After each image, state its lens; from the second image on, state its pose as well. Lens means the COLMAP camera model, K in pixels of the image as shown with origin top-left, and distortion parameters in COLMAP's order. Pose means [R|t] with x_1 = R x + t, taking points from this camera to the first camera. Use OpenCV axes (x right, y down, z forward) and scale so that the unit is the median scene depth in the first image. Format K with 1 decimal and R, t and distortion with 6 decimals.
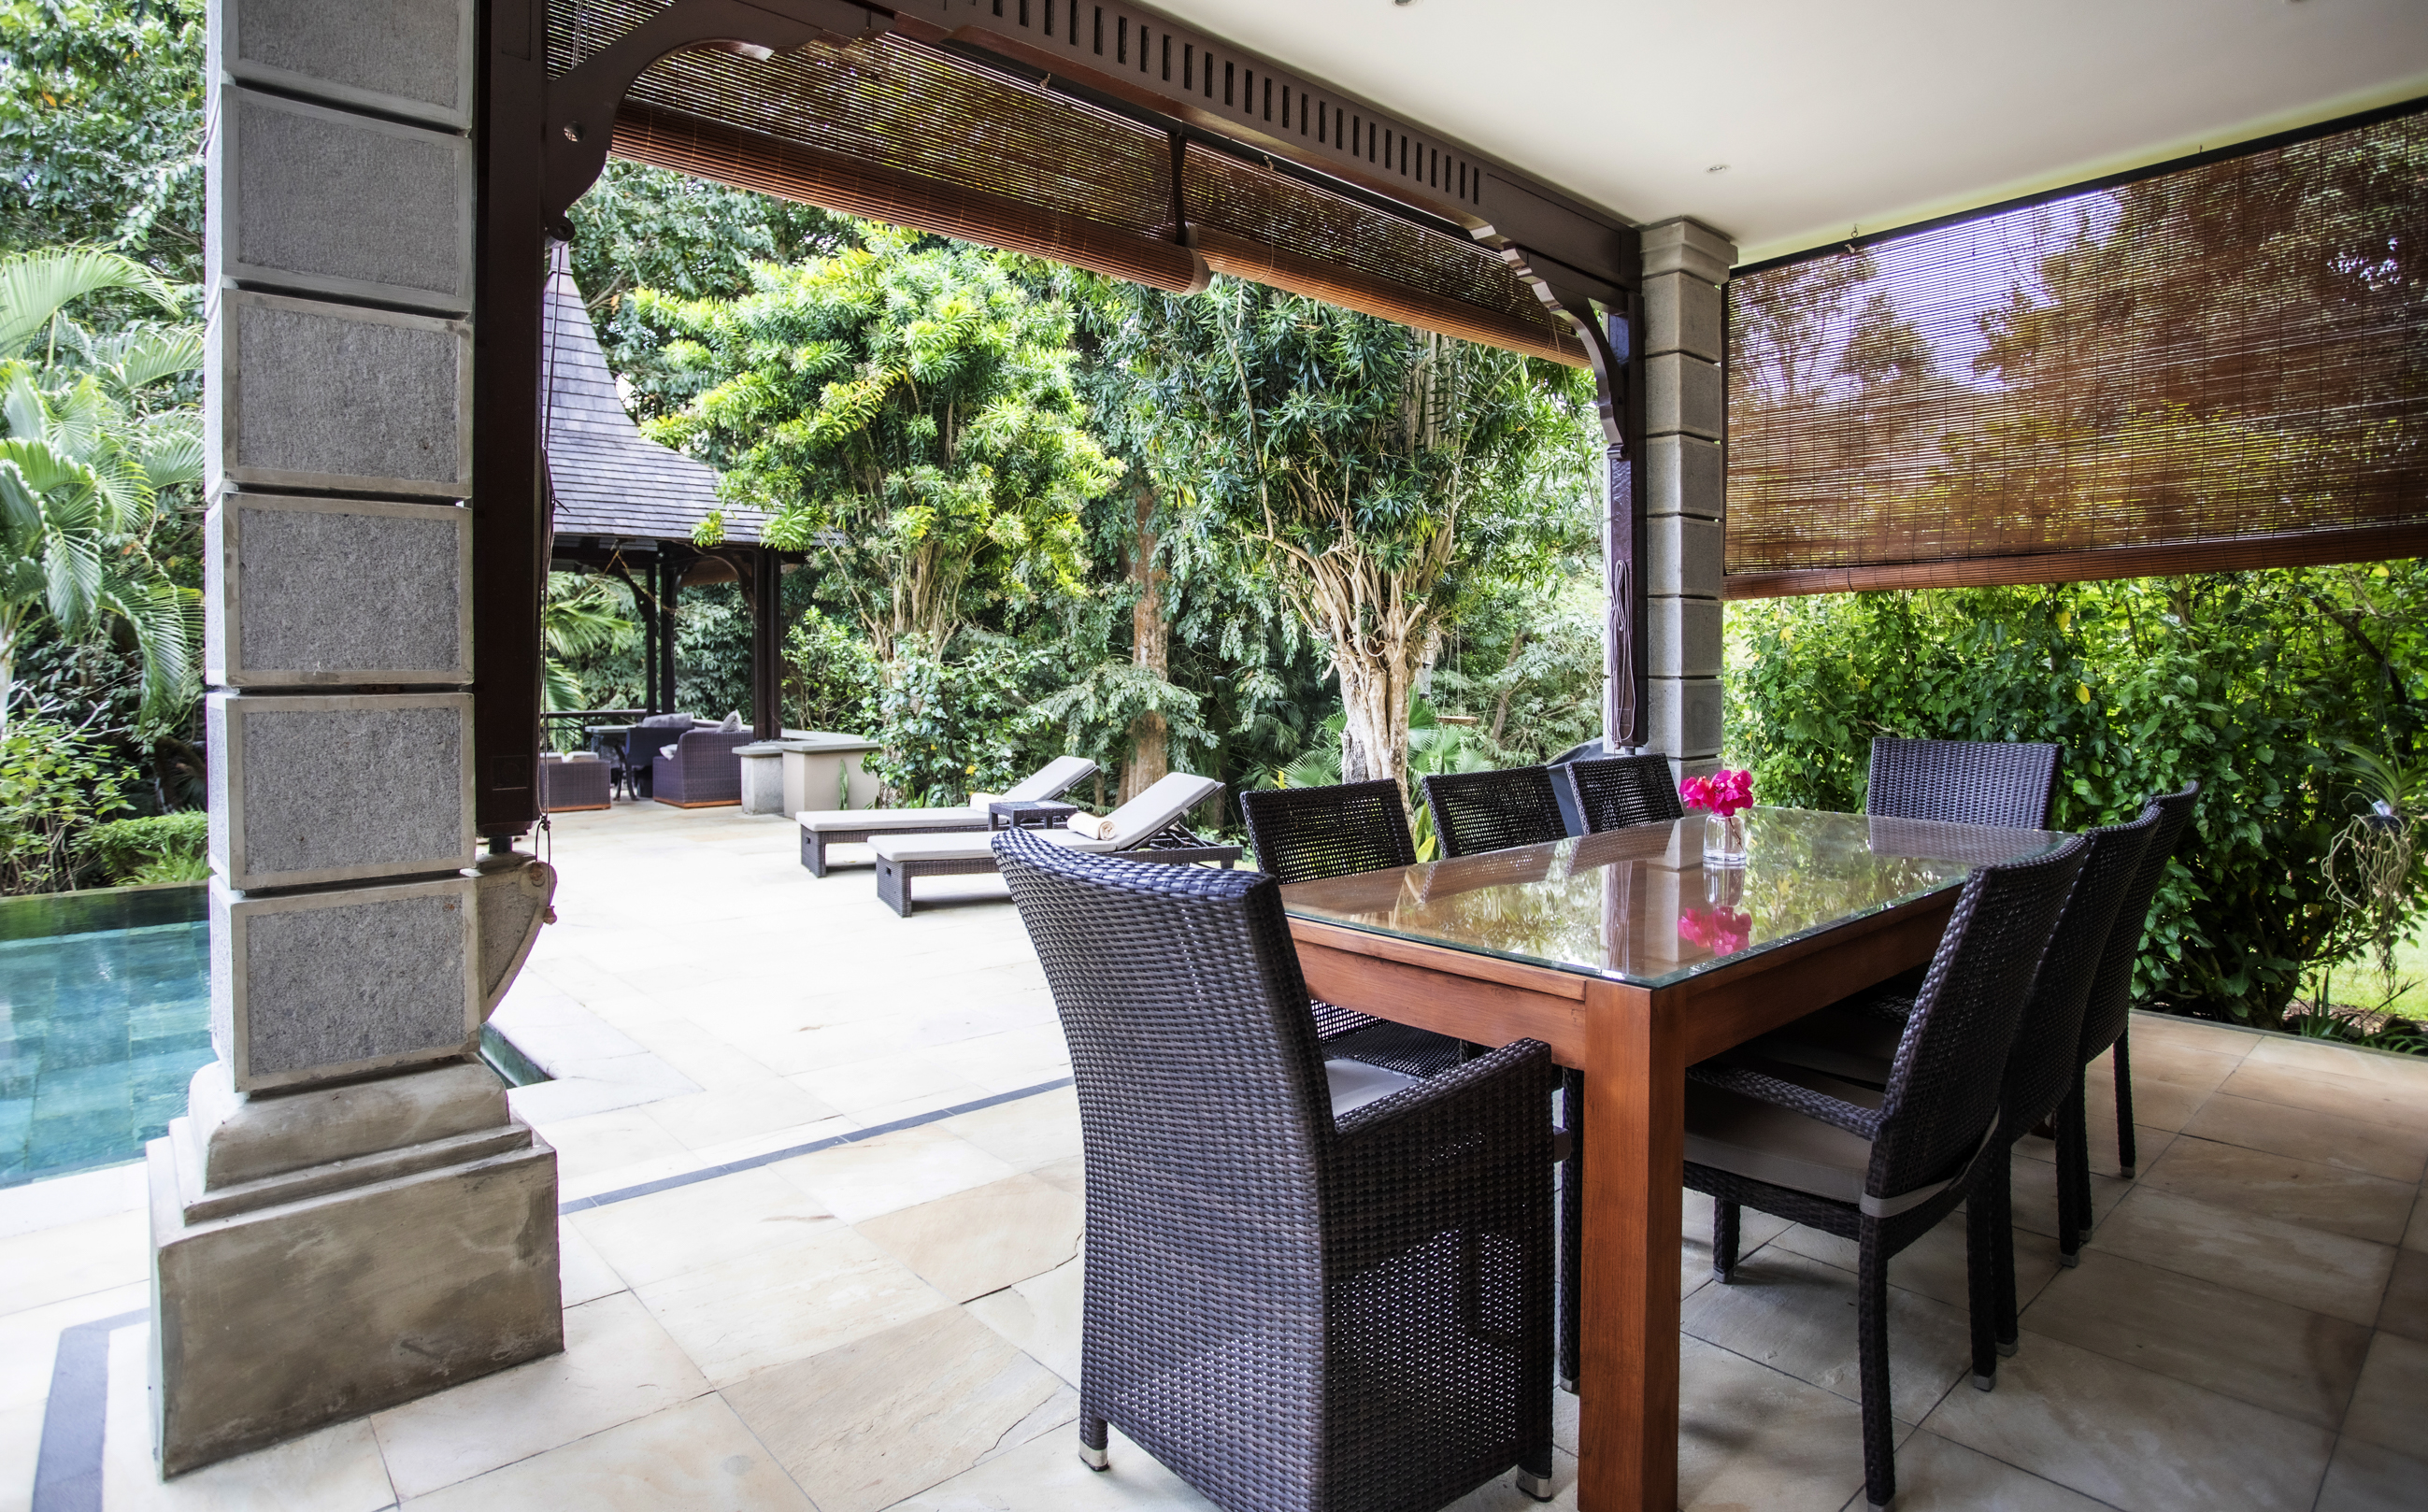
lens RADIAL K [[1281.7, 0, 1195.3], [0, 1281.7, 661.6], [0, 0, 1]] dist [-0.065874, 0.025418]
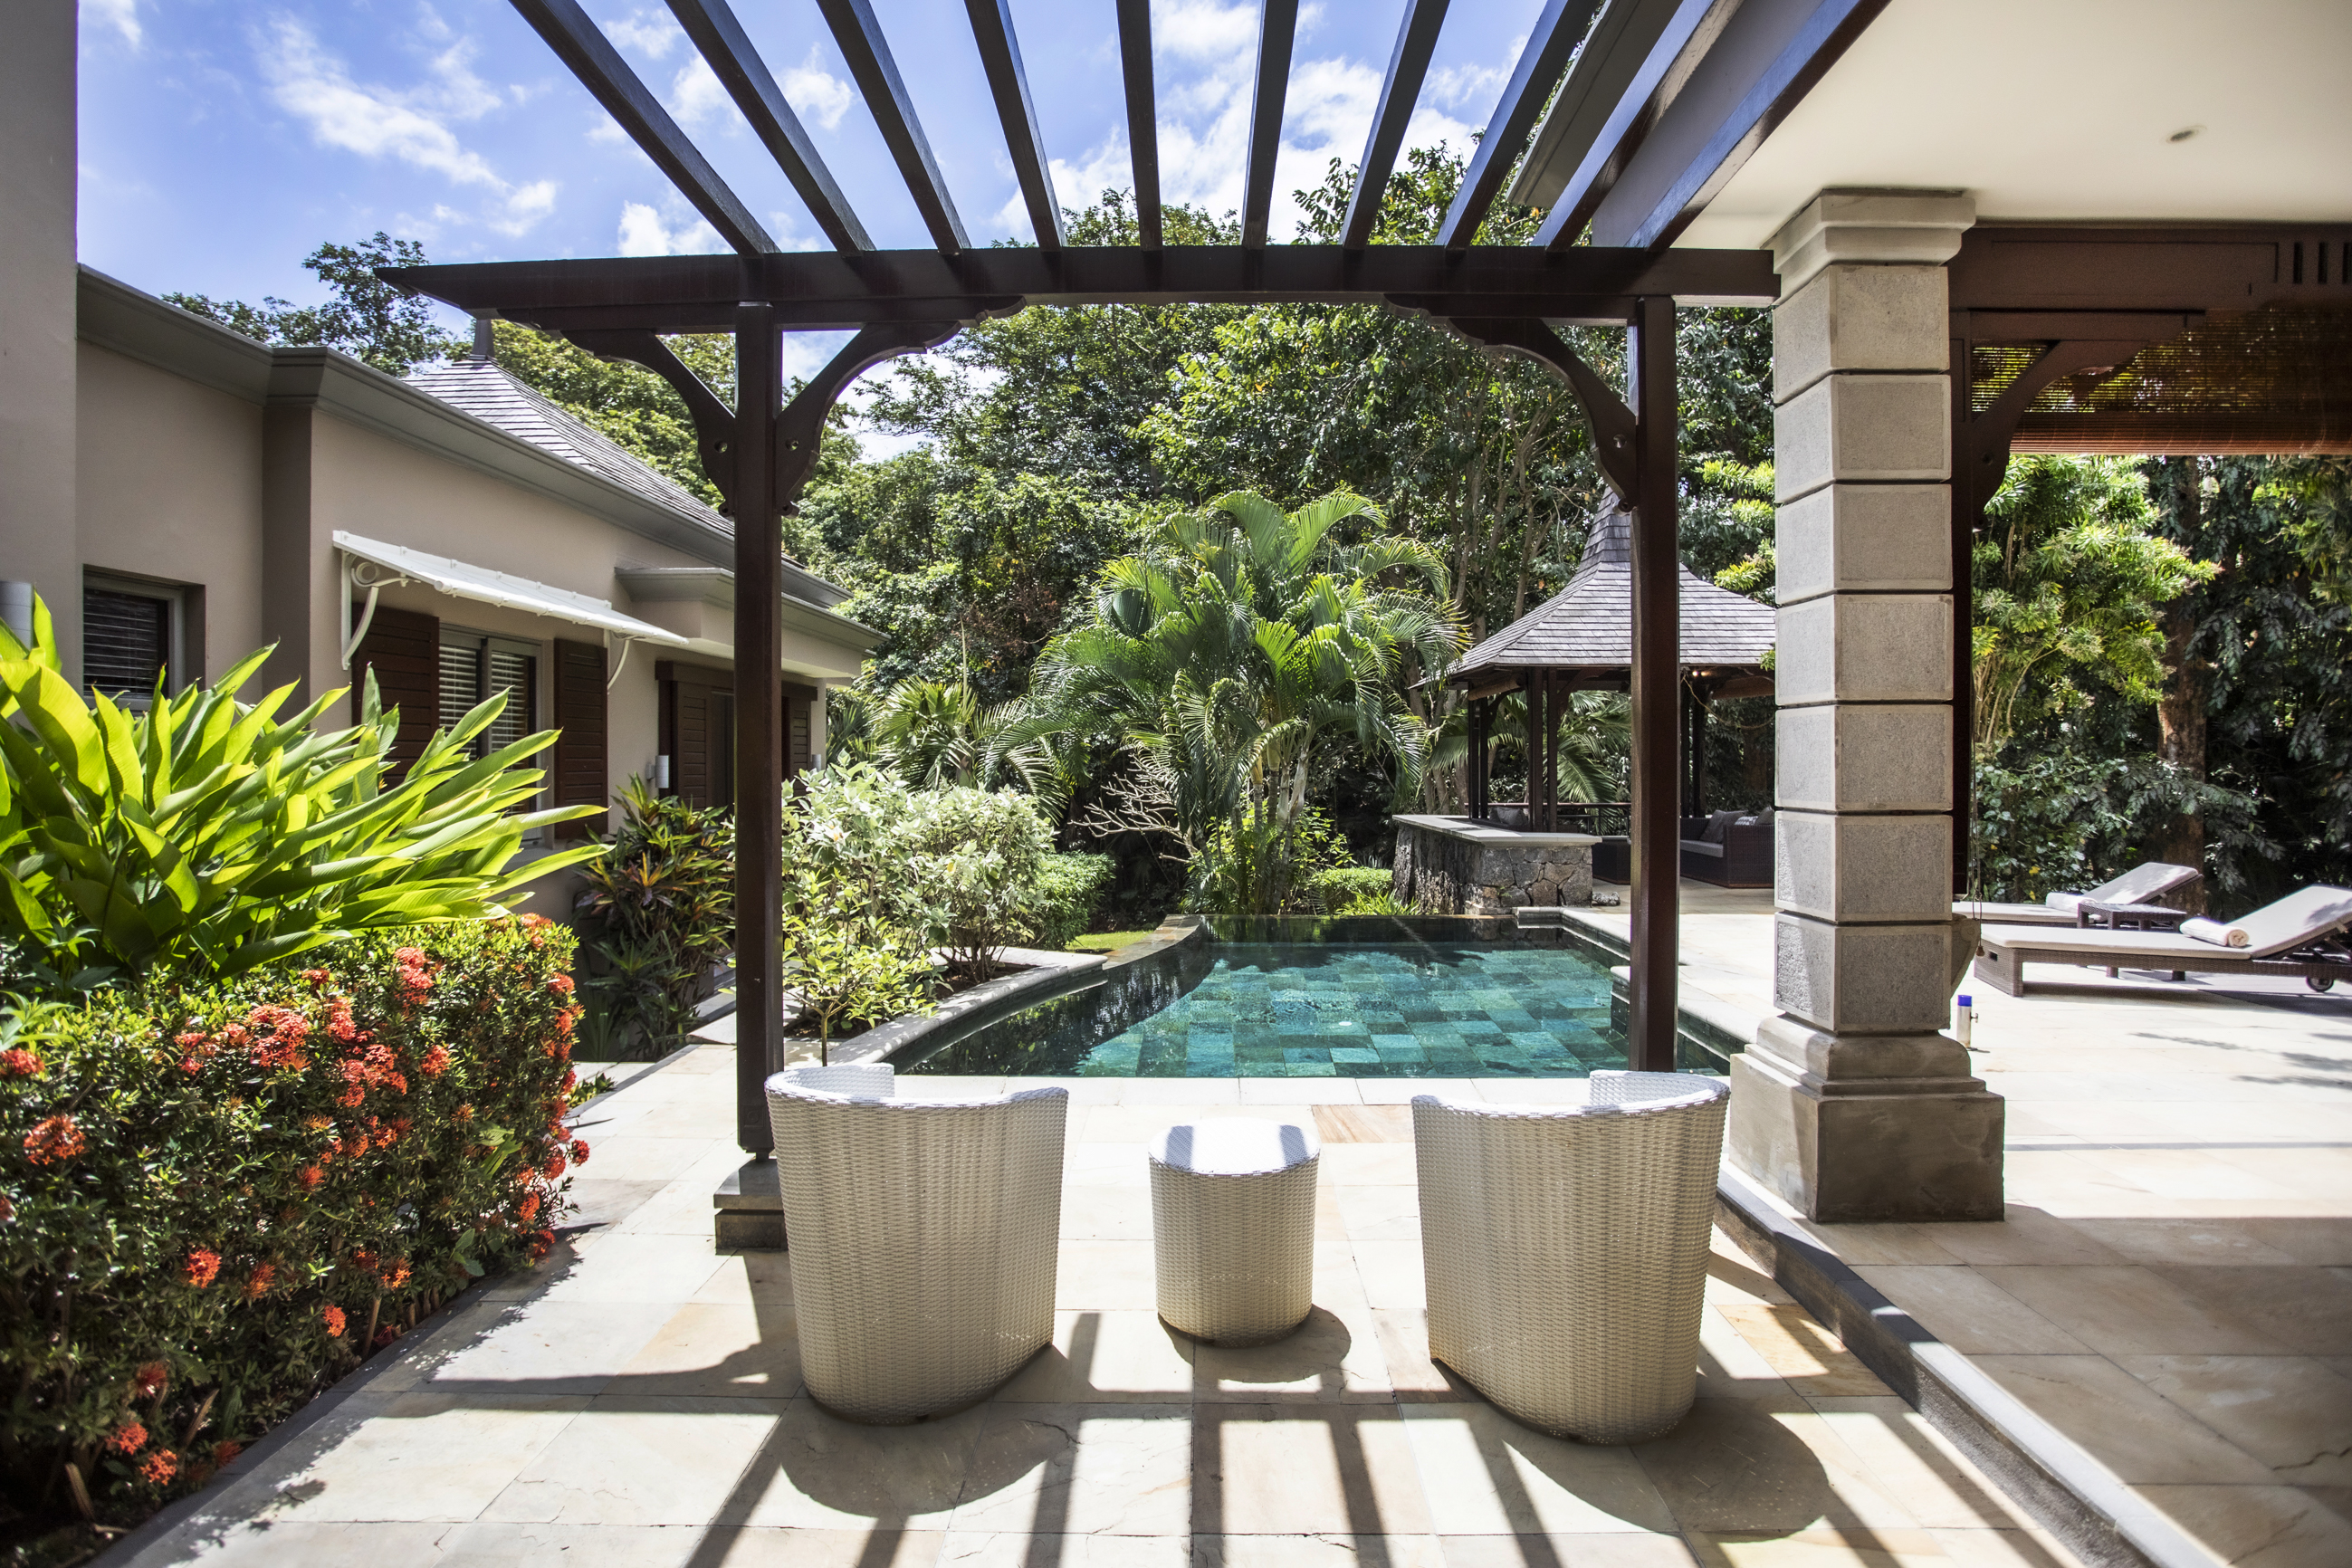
lens RADIAL K [[1155.9, 0, 1189.3], [0, 1155.9, 769.3], [0, 0, 1]] dist [-0.076698, 0.031970]
pose [[0.735297, 0.008756, -0.677689, -0.066445], [0.000096, 0.999915, 0.013024, -0.012247], [0.677745, -0.009641, 0.735234, -0.170005]]
